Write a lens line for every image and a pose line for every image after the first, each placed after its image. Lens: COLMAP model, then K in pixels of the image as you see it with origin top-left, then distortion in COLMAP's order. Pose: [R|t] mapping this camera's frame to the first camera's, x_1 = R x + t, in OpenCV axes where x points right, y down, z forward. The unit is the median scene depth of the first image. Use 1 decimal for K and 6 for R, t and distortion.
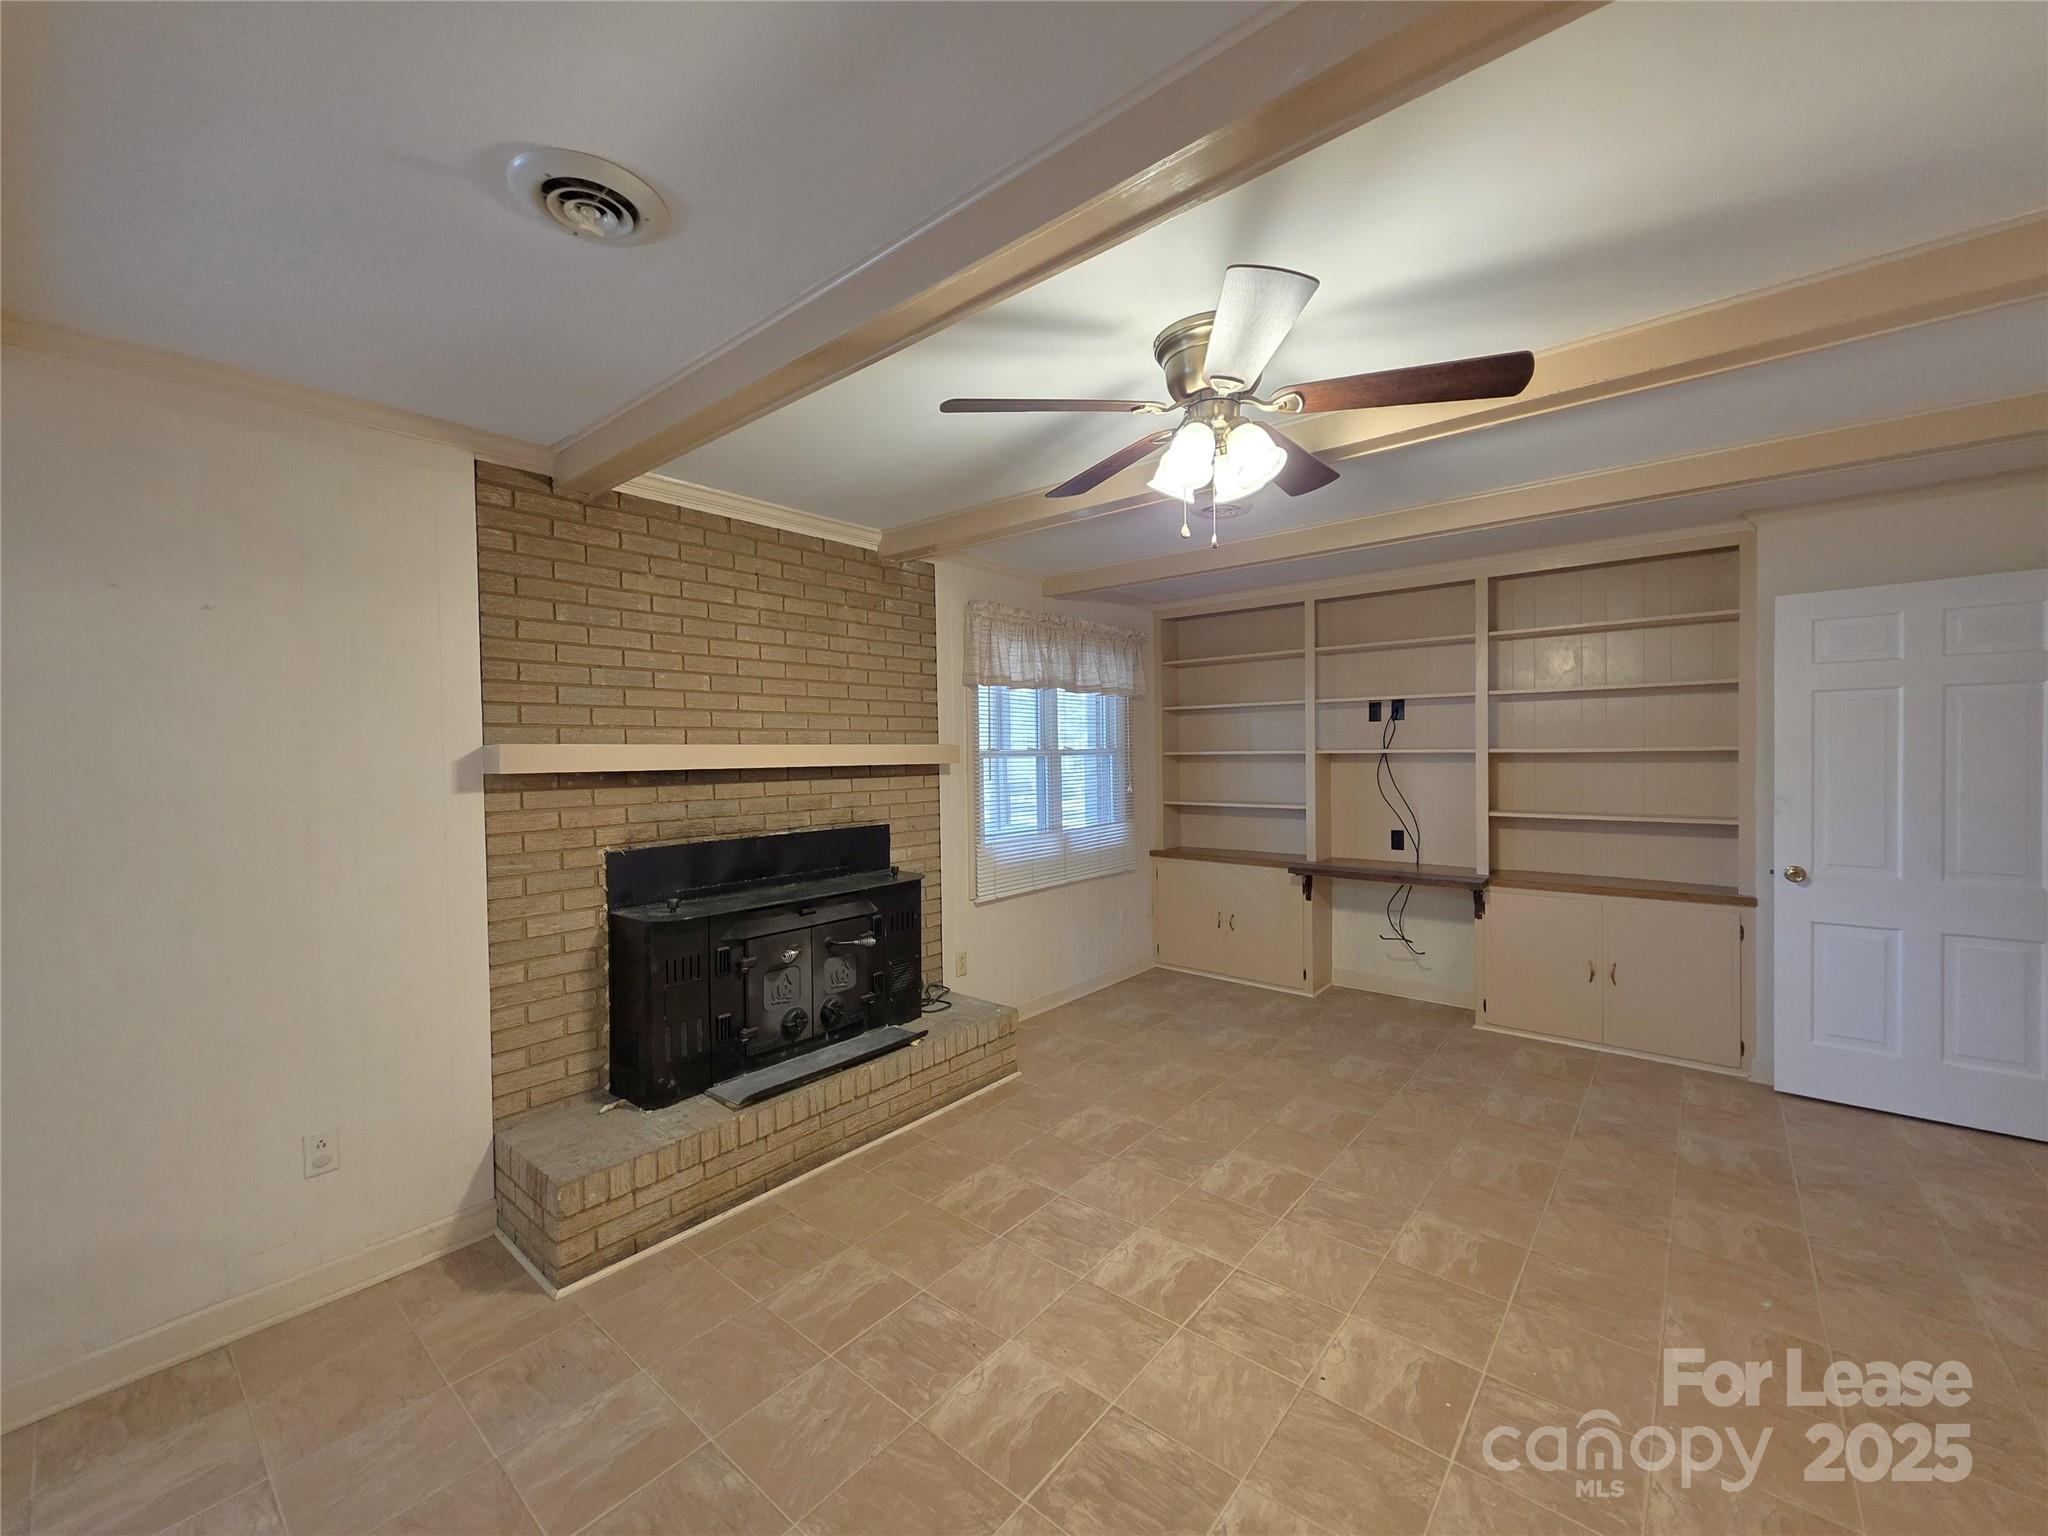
lens RADIAL K [[813.9, 0, 1024.0], [0, 813.9, 768.0], [0, 0, 1]] dist [-0.000523, -0.000313]
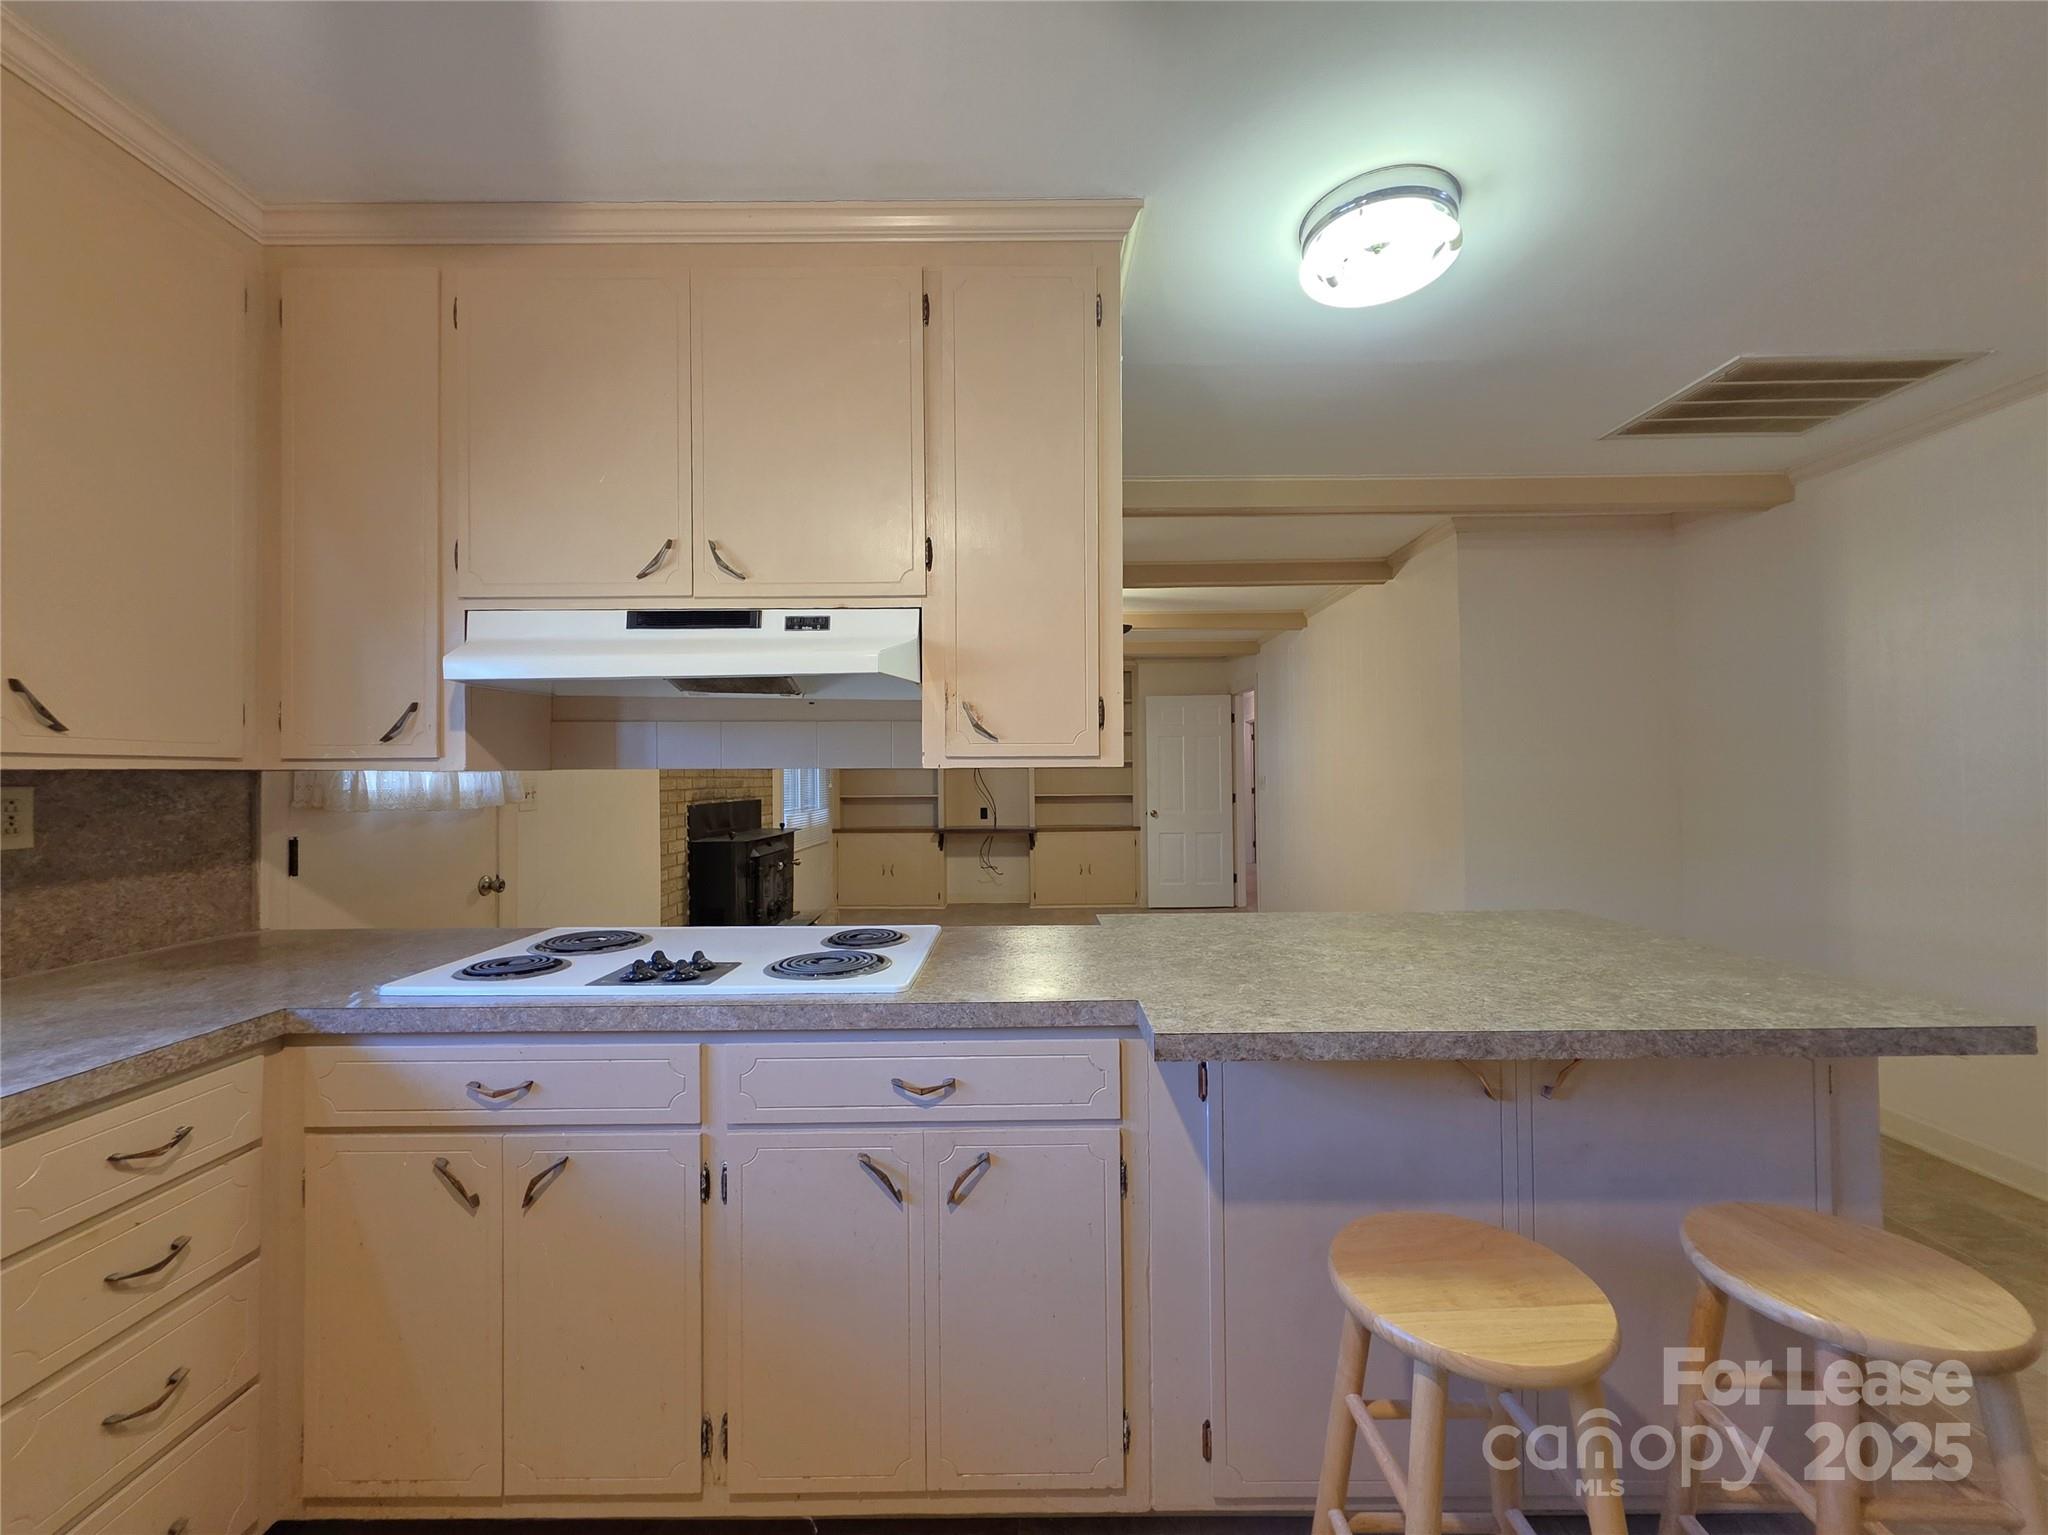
lens RADIAL K [[813.9, 0, 1024.0], [0, 813.9, 767.5], [0, 0, 1]] dist [-0.000523, -0.000313]
pose [[0.767681, 0.015851, 0.640637, -0.694115], [0.007987, 0.999380, -0.034297, 0.058488], [-0.640783, 0.031446, 0.767078, -0.467403]]
